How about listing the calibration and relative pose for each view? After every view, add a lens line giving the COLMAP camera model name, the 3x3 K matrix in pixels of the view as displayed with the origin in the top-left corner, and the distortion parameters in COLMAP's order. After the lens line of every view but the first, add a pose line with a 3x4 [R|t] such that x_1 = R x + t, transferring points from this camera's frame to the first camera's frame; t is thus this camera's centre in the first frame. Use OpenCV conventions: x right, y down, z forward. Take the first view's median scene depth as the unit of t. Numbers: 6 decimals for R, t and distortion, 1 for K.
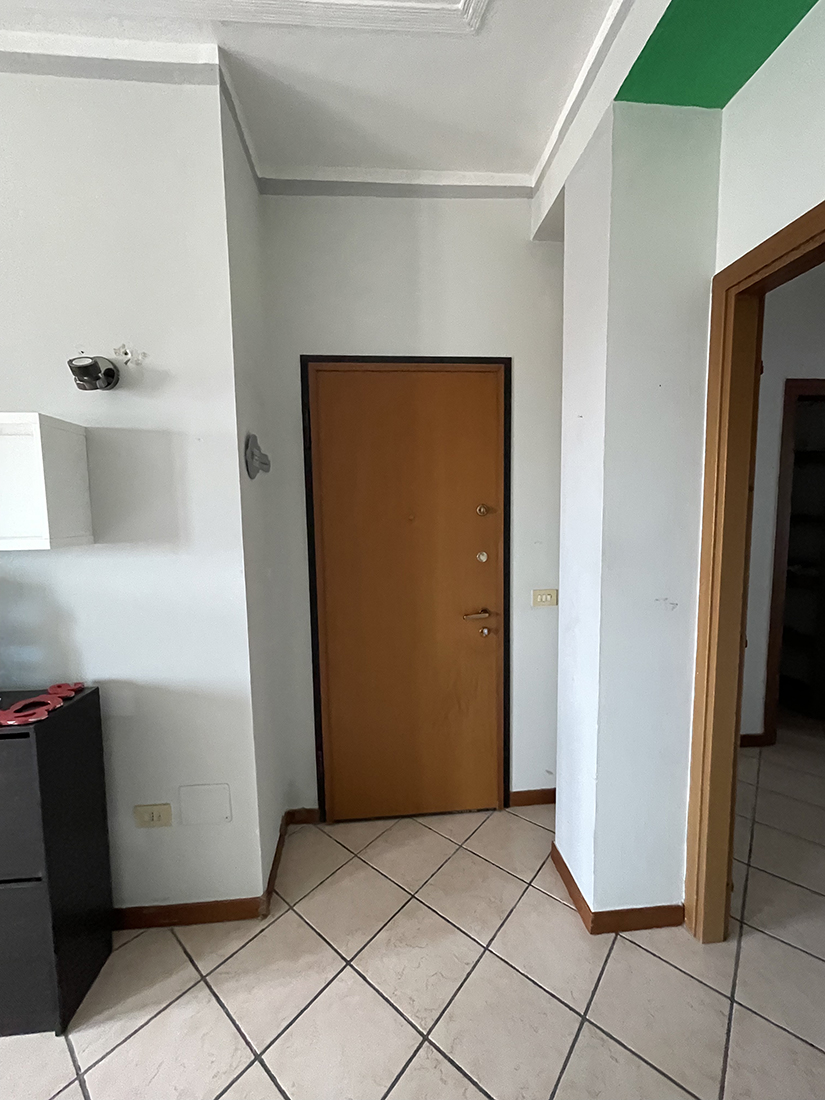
lens RADIAL K [[441.2, 0, 412.5], [0, 441.2, 550.0], [0, 0, 1]] dist [-0.001057, -0.000021]
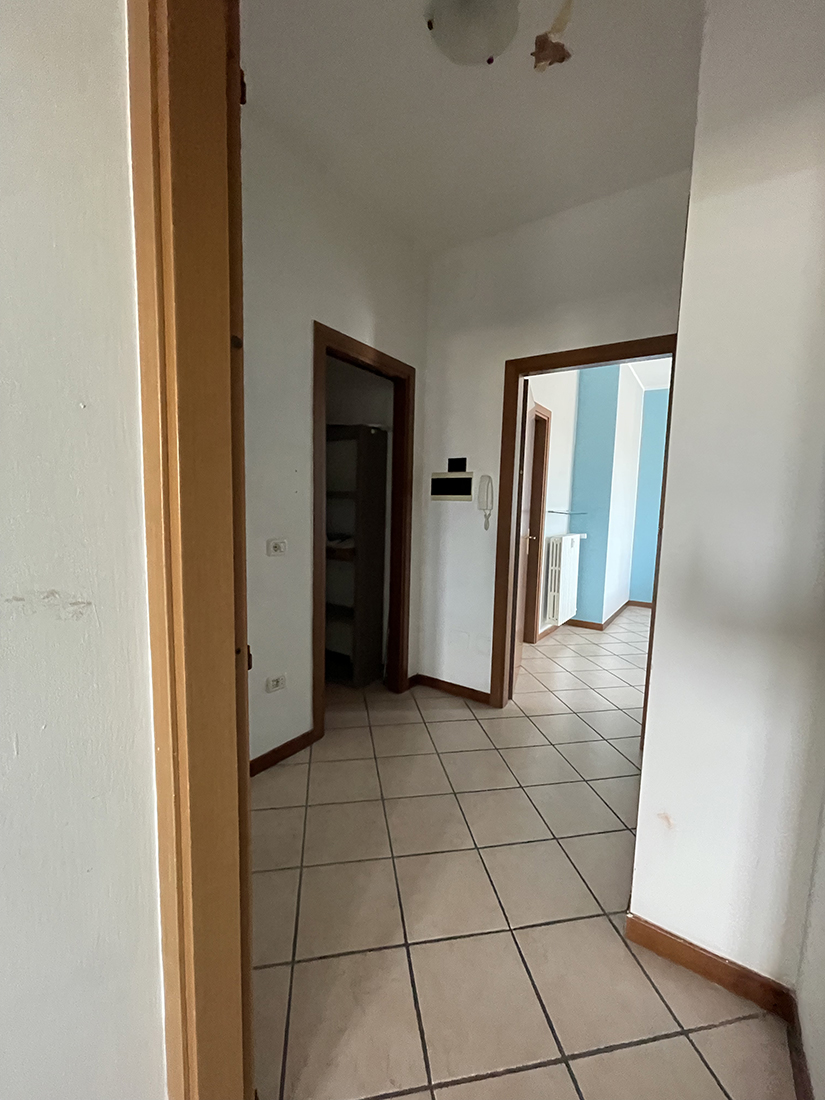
lens RADIAL K [[441.2, 0, 412.5], [0, 441.2, 550.0], [0, 0, 1]] dist [-0.001057, -0.000021]
pose [[0.635823, -0.047869, 0.770349, 0.269959], [0.036233, 0.998826, 0.032161, 0.040913], [-0.770984, 0.007463, 0.636811, 0.290638]]
